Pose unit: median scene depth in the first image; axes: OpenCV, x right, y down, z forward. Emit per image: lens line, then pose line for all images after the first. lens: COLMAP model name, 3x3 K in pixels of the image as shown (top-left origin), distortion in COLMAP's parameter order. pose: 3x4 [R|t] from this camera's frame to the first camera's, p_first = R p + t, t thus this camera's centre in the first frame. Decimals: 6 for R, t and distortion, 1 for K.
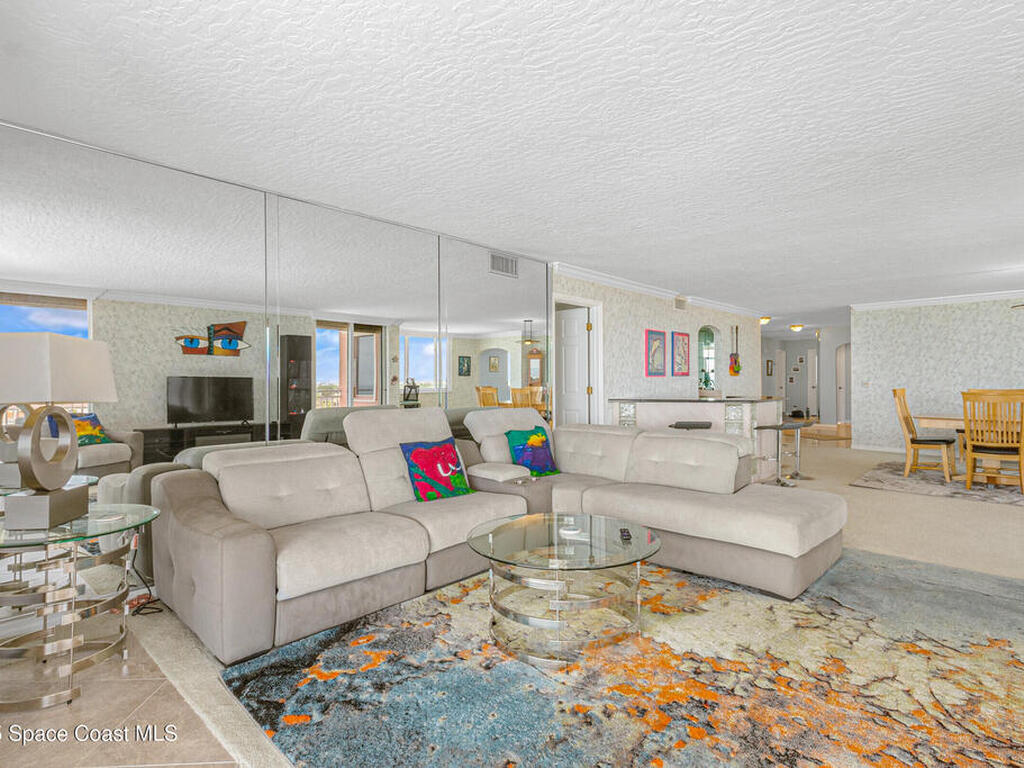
lens RADIAL K [[547.1, 0, 520.7], [0, 547.1, 387.1], [0, 0, 1]] dist [0.001455, 0.000556]
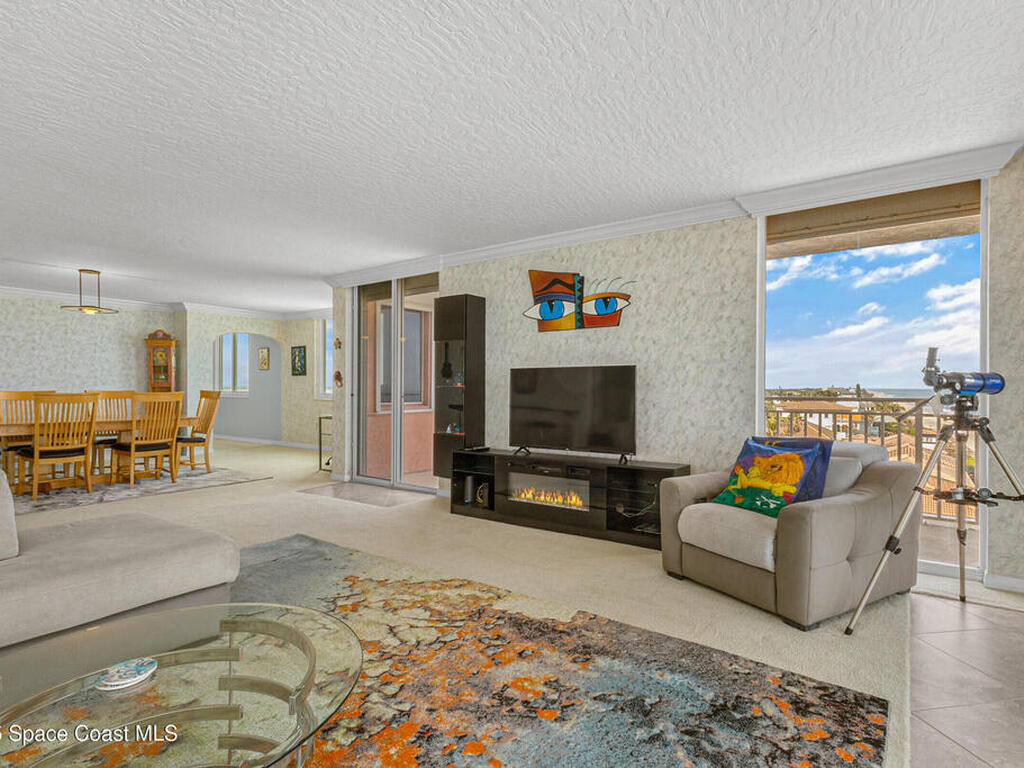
lens RADIAL K [[521.1, 0, 499.0], [0, 521.1, 386.9], [0, 0, 1]] dist [0.044915, -0.000023]
pose [[-0.095976, 0.000966, 0.995383, -0.528559], [0.004373, 0.999990, -0.000549, -0.002736], [-0.995374, 0.004300, -0.095980, 0.898493]]
